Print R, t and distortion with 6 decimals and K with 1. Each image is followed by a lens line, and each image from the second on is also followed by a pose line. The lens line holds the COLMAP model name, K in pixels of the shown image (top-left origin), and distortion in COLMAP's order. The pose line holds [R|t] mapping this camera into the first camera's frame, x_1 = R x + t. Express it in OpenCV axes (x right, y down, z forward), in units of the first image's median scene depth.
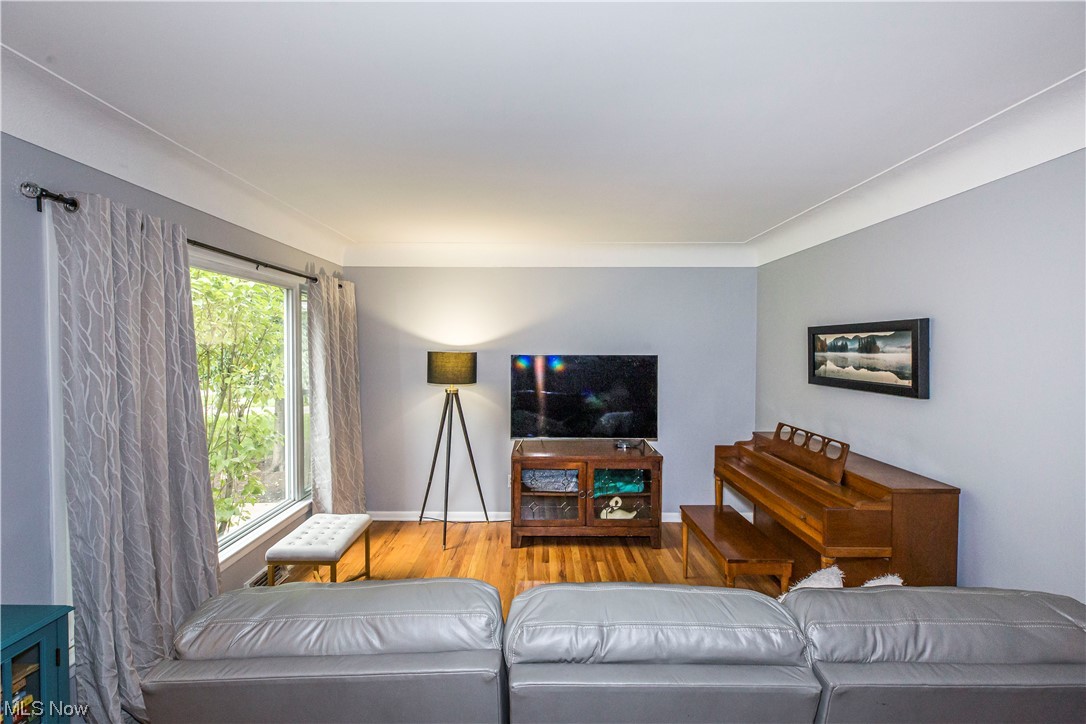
lens RADIAL K [[504.8, 0, 539.4], [0, 504.8, 370.1], [0, 0, 1]] dist [0.011917, -0.003782]
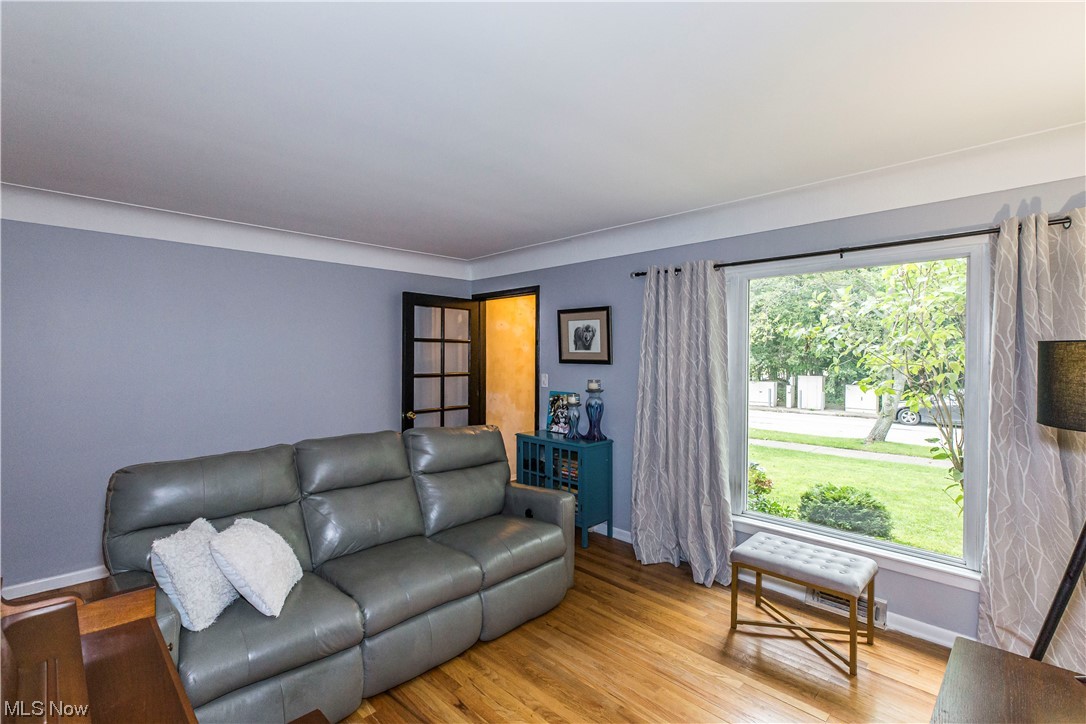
lens RADIAL K [[504.8, 0, 546.1], [0, 504.8, 363.3], [0, 0, 1]] dist [0.011917, -0.003782]
pose [[-0.708556, 0.000042, -0.705655, 0.407247], [-0.040741, 0.998330, 0.040967, -0.017459], [0.704478, 0.057776, -0.707370, 1.069217]]
